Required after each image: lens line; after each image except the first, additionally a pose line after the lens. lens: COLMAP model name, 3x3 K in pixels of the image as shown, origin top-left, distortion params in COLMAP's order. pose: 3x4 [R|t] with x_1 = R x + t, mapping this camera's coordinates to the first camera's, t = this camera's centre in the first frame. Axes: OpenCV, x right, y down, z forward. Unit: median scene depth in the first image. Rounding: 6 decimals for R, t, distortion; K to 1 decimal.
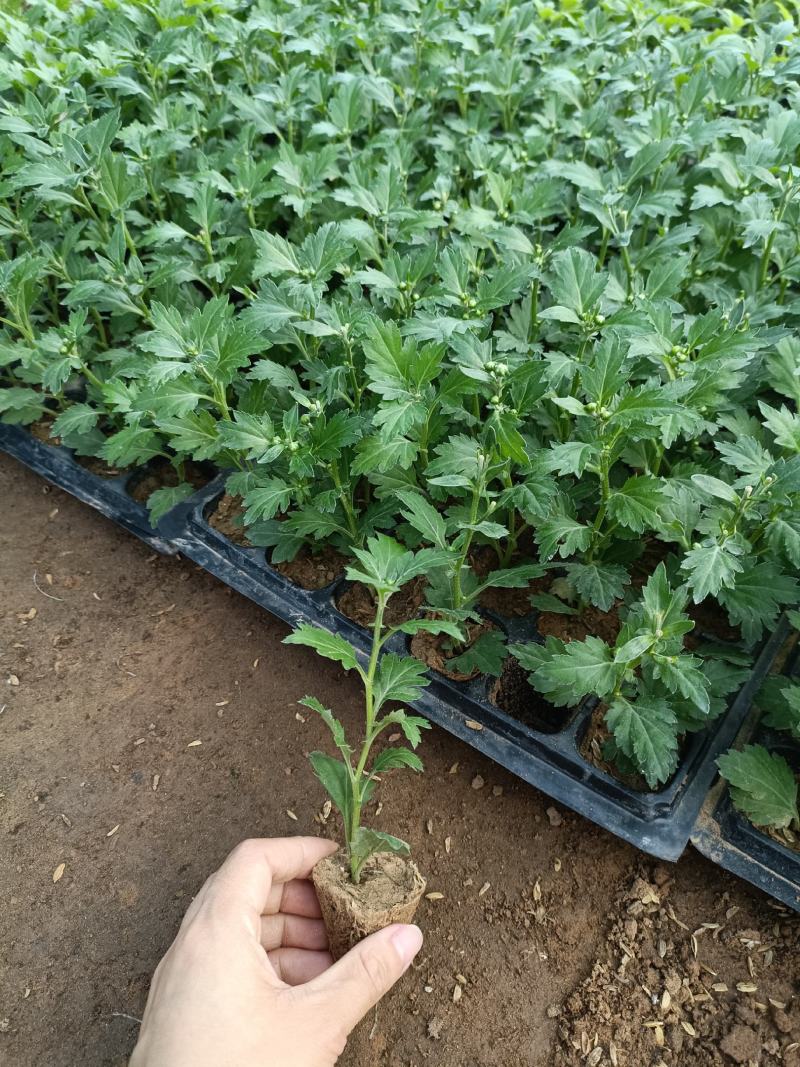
lens RADIAL K [[795.4, 0, 400.0], [0, 795.4, 533.5], [0, 0, 1]] dist [0.031650, -0.068792]
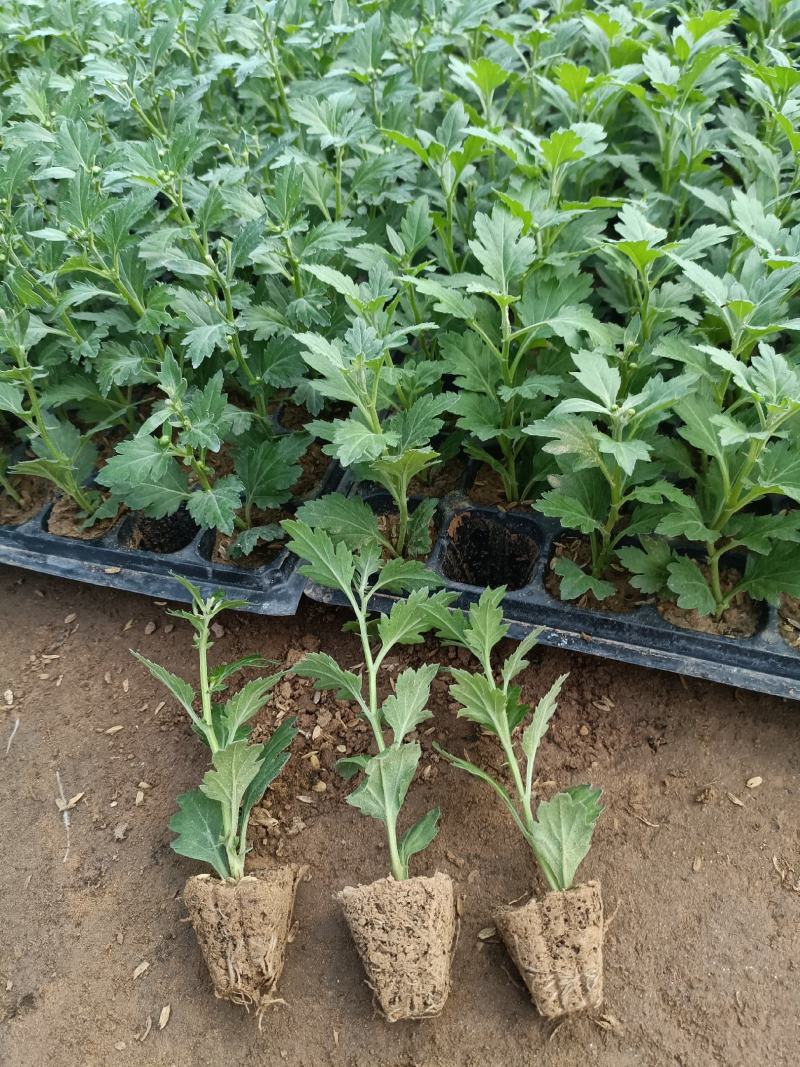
lens RADIAL K [[795.4, 0, 400.0], [0, 795.4, 533.5], [0, 0, 1]] dist [0.031650, -0.068792]
pose [[0.942745, -0.304822, 0.135334, 0.365377], [0.304306, 0.952246, 0.024999, 0.318674], [-0.136491, 0.017615, 0.990485, -0.118779]]
